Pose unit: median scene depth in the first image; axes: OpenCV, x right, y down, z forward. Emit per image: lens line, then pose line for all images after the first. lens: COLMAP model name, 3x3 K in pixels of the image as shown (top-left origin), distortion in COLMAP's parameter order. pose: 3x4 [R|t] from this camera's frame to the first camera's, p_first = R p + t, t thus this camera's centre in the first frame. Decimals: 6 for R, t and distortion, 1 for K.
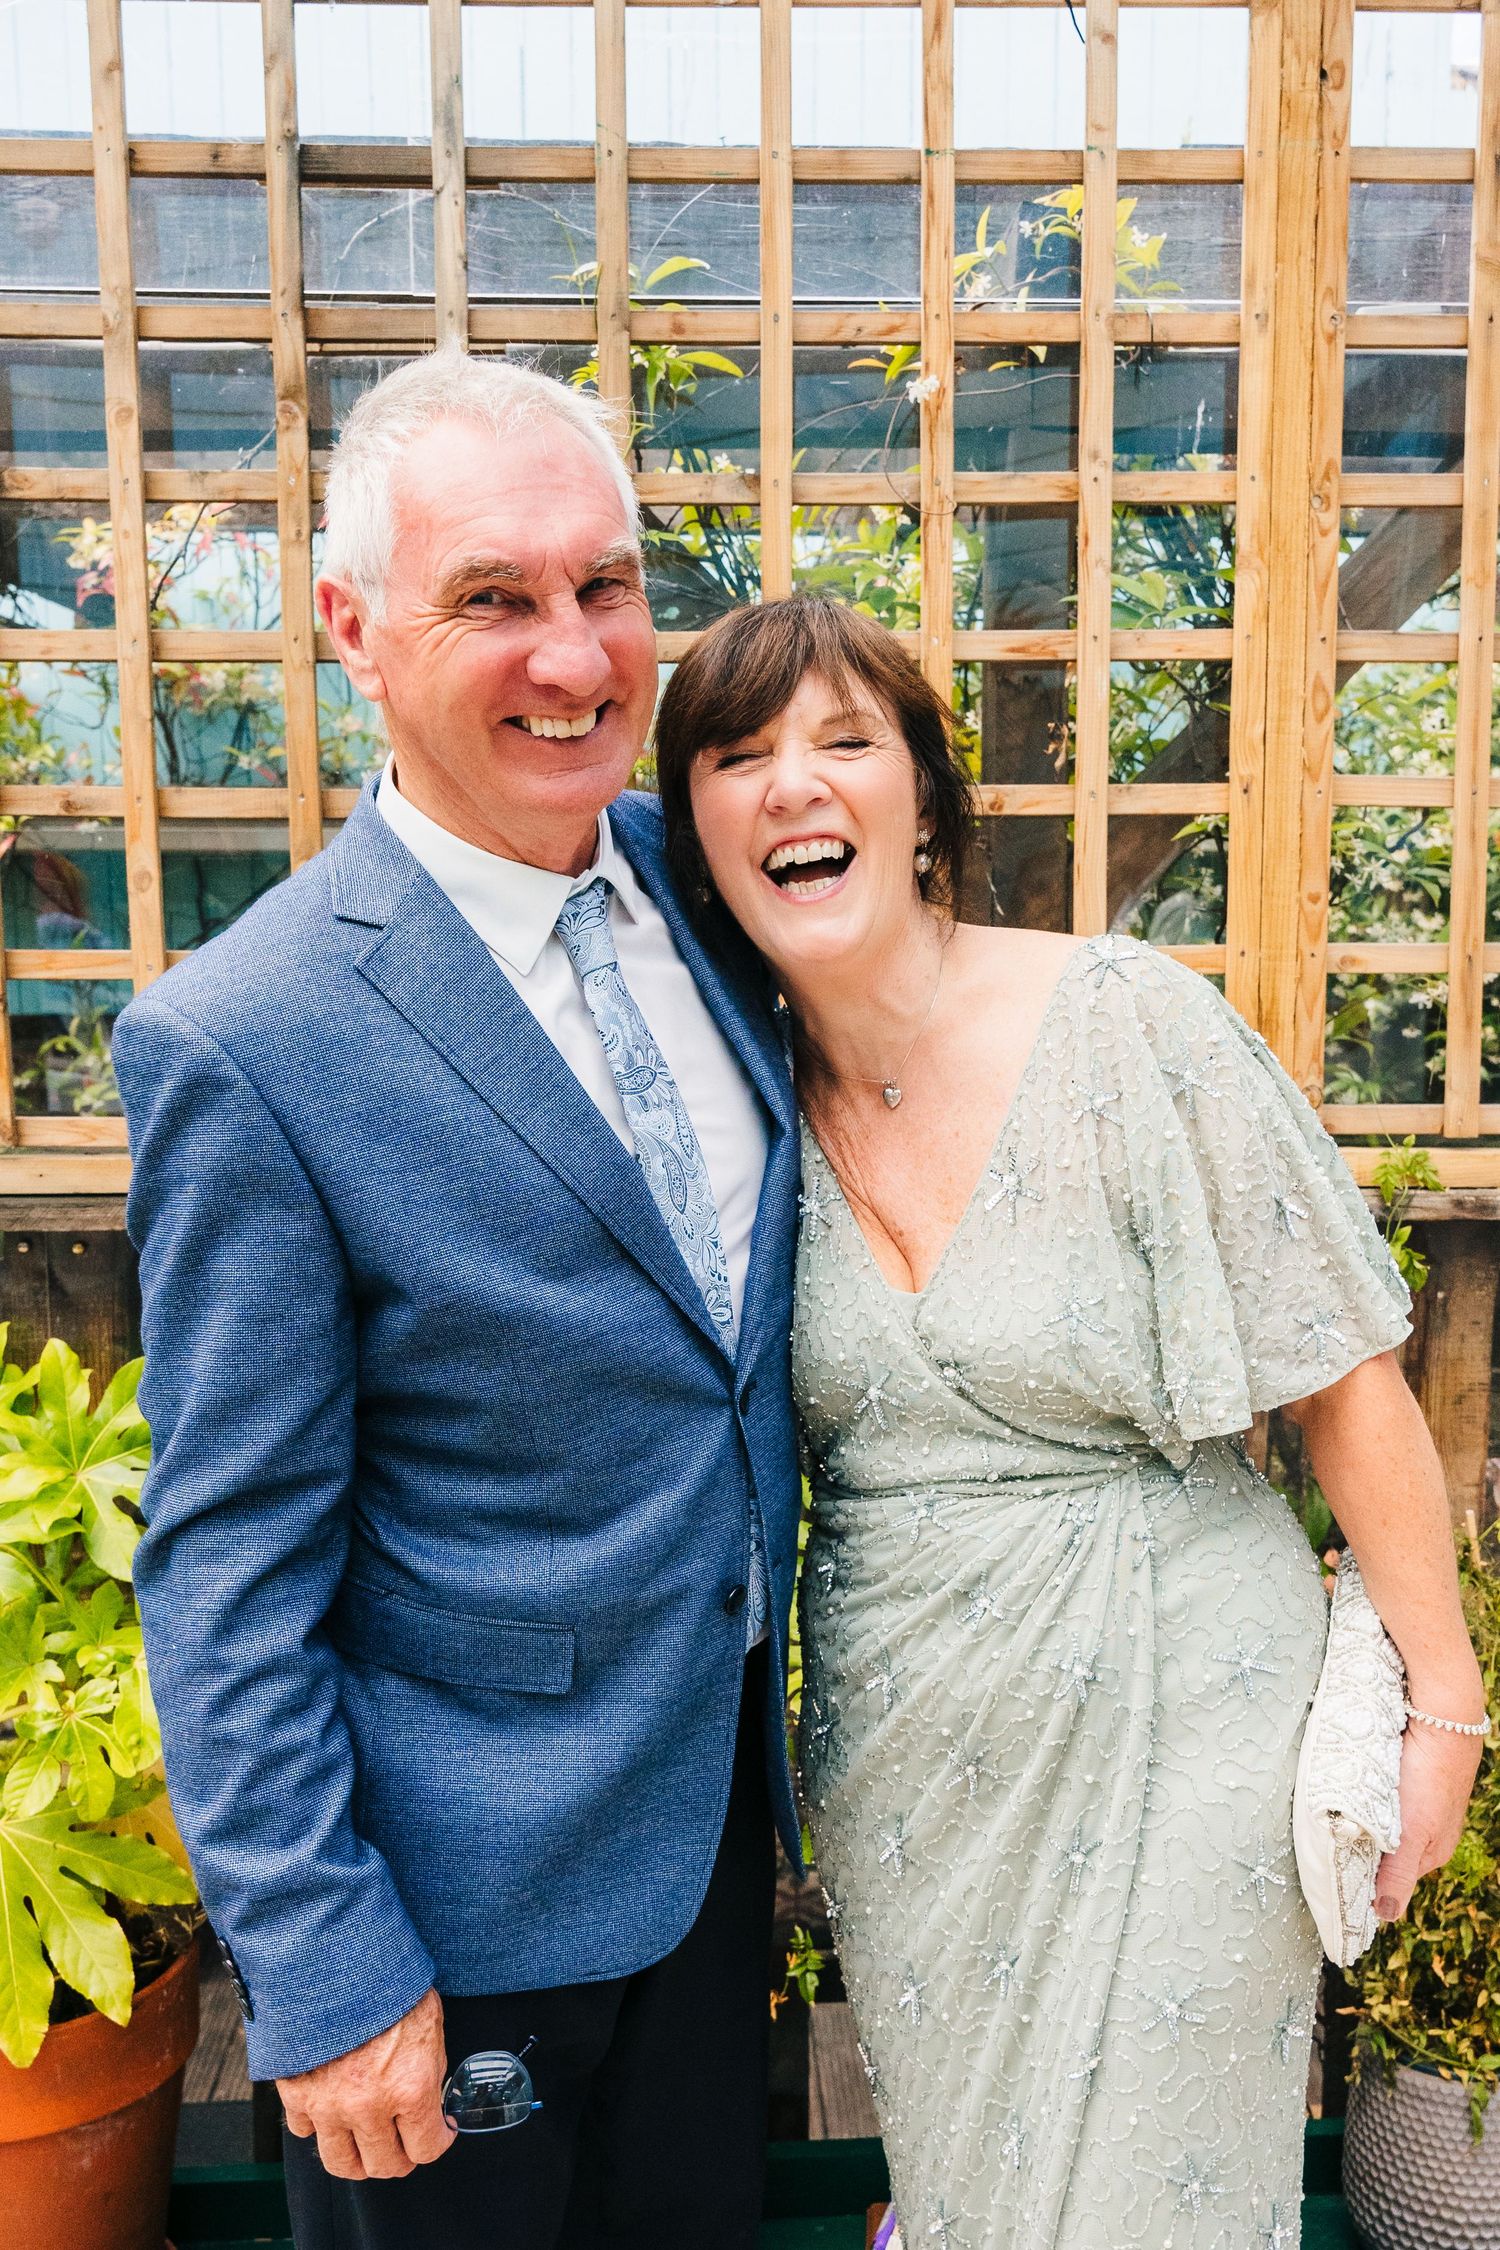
lens RADIAL K [[1844.4, 0, 791.0], [0, 1844.4, 1132.6], [0, 0, 1]] dist [0.005952, -0.015388]
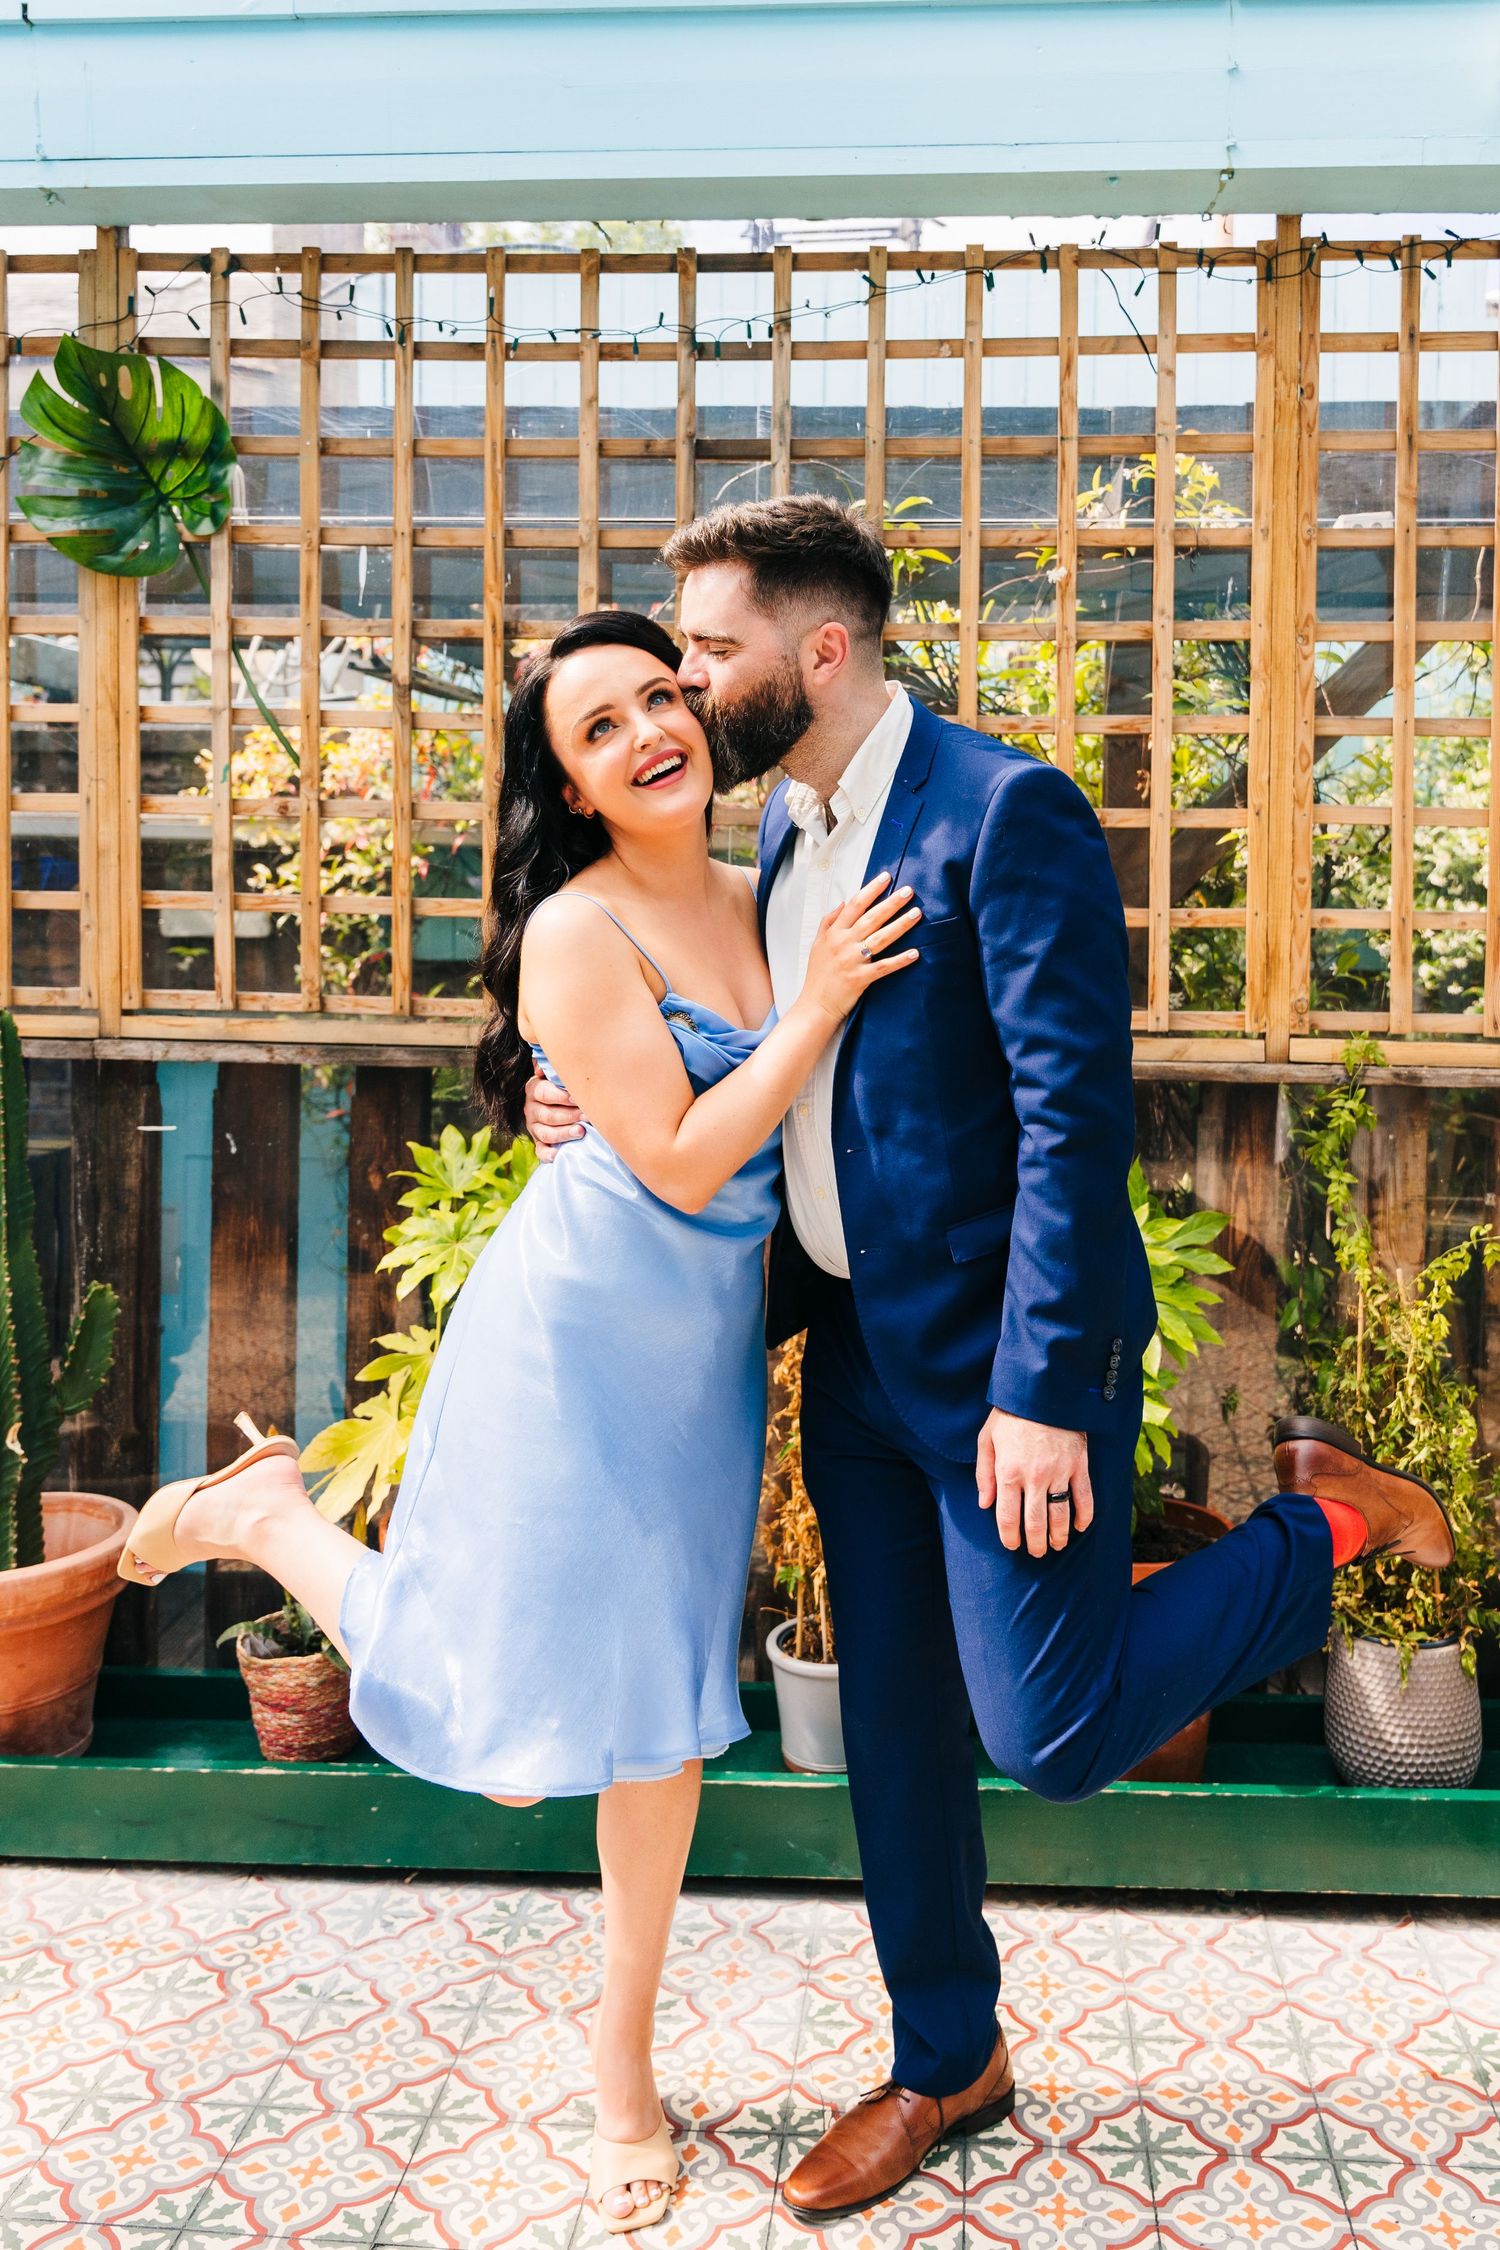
lens RADIAL K [[1844.4, 0, 884.4], [0, 1844.4, 936.1], [0, 0, 1]] dist [0.005952, -0.015388]
pose [[0.995123, 0.015824, -0.097365, 0.082051], [-0.026514, 0.993632, -0.109506, 0.107073], [0.095012, 0.111554, 0.989206, -0.617911]]
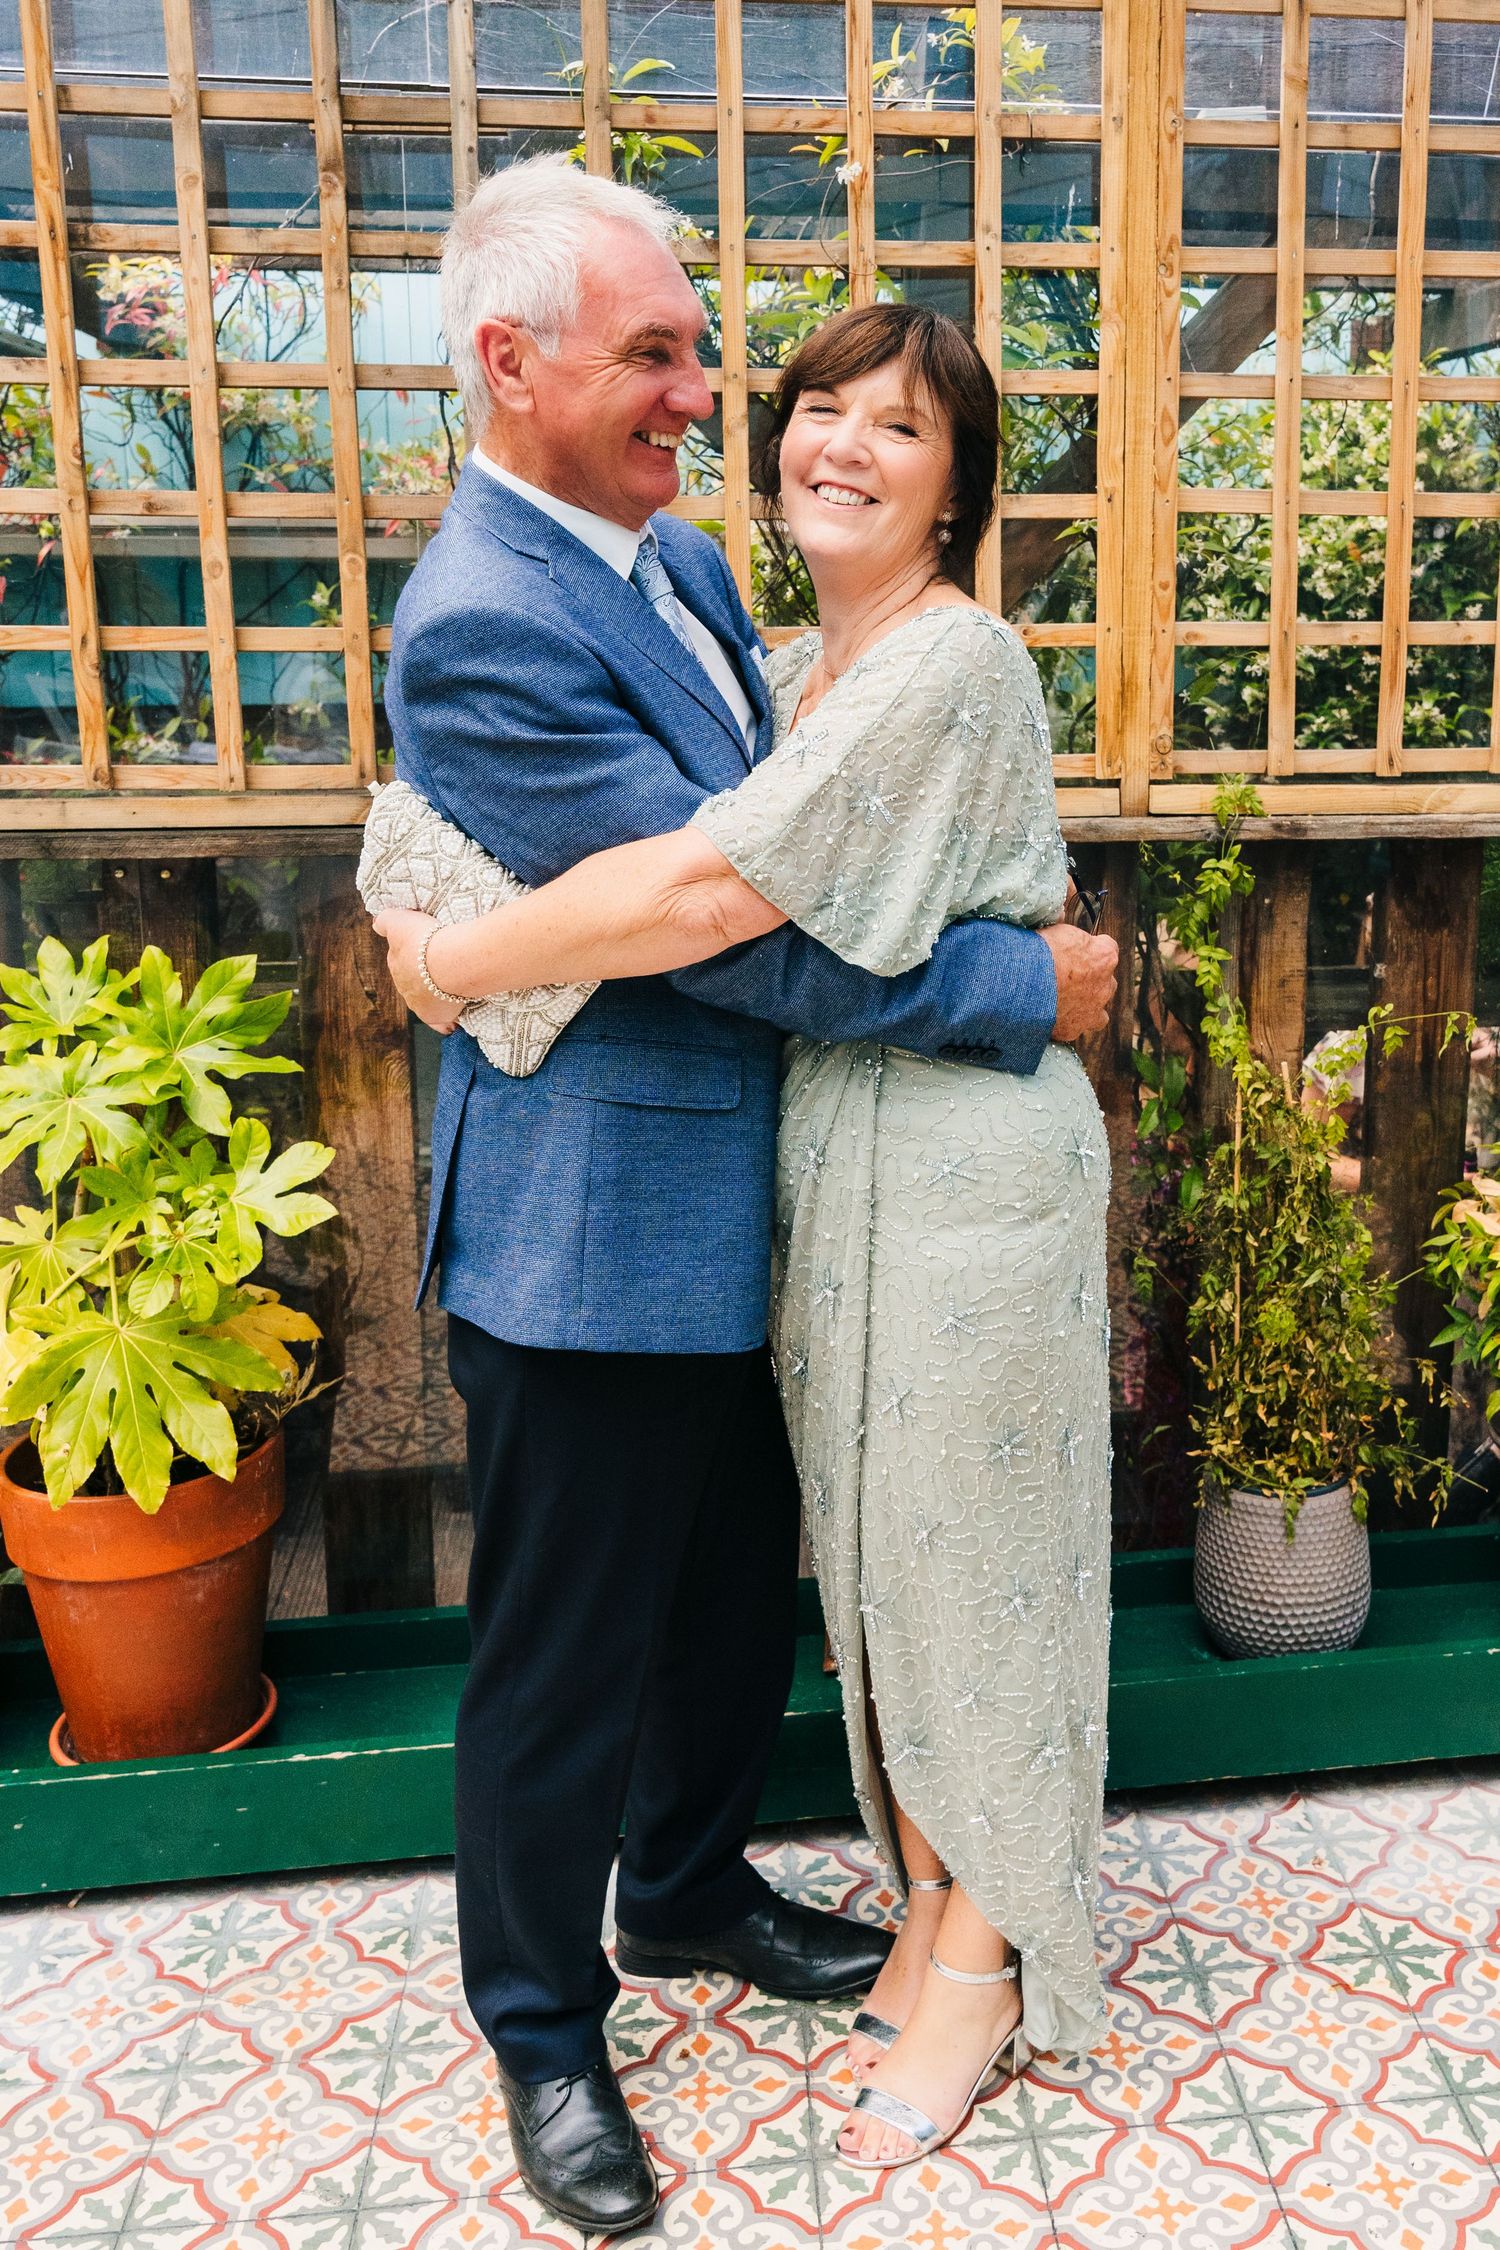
lens RADIAL K [[1844.4, 0, 923.8], [0, 1844.4, 944.5], [0, 0, 1]] dist [0.005952, -0.015388]
pose [[0.996227, -0.015098, 0.085466, 0.007273], [0.011555, 0.999059, 0.041792, 0.065392], [-0.086017, -0.040647, 0.995464, -0.262168]]
